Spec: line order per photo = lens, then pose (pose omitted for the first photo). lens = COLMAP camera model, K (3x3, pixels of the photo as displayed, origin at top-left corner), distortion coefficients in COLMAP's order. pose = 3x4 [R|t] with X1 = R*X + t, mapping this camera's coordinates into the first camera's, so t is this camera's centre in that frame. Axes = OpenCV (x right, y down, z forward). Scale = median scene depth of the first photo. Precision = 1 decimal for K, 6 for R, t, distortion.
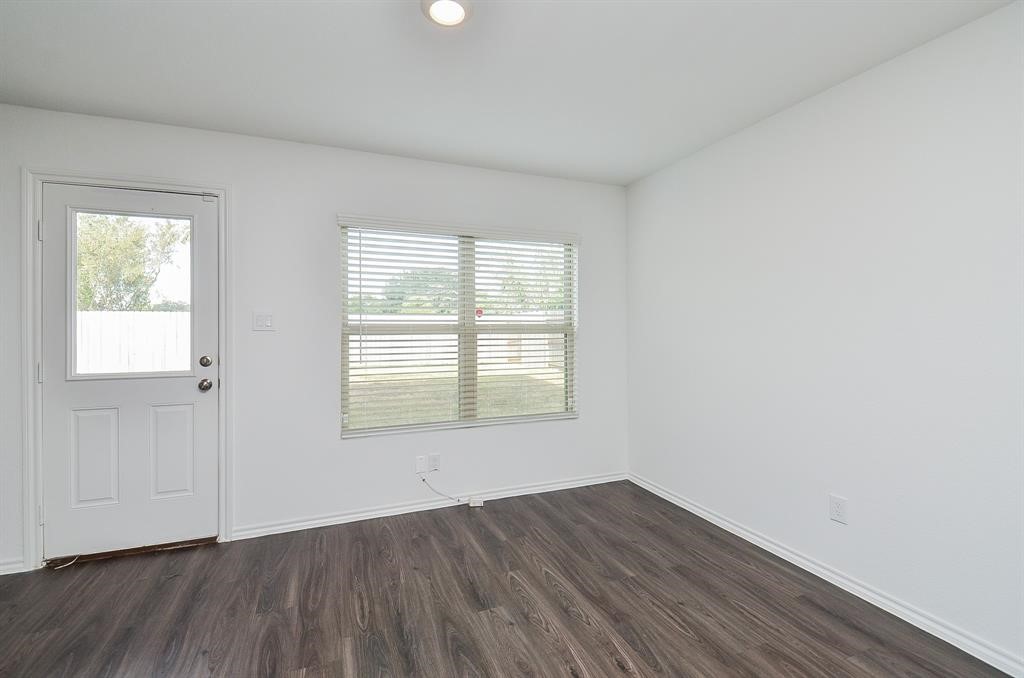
lens RADIAL K [[459.5, 0, 520.4], [0, 459.5, 321.0], [0, 0, 1]] dist [0.024541, -0.000548]
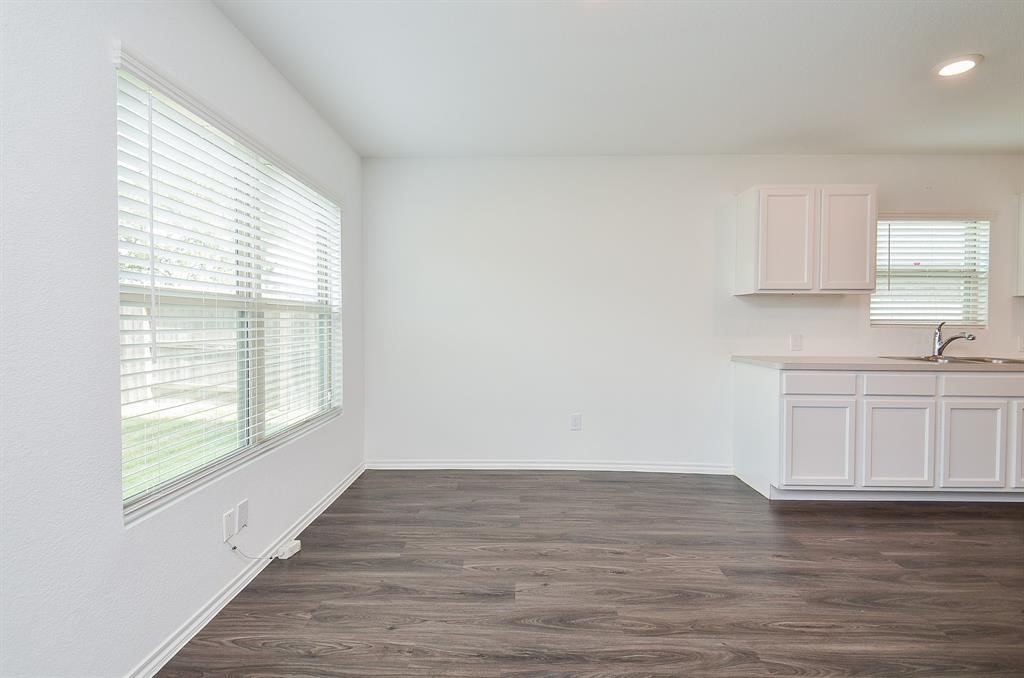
lens RADIAL K [[459.5, 0, 520.4], [0, 459.5, 321.0], [0, 0, 1]] dist [0.024541, -0.000548]
pose [[0.399607, -0.002654, 0.916683, -0.812314], [-0.006231, 0.999965, 0.005611, 0.052020], [-0.916666, -0.007954, 0.399576, 0.535332]]
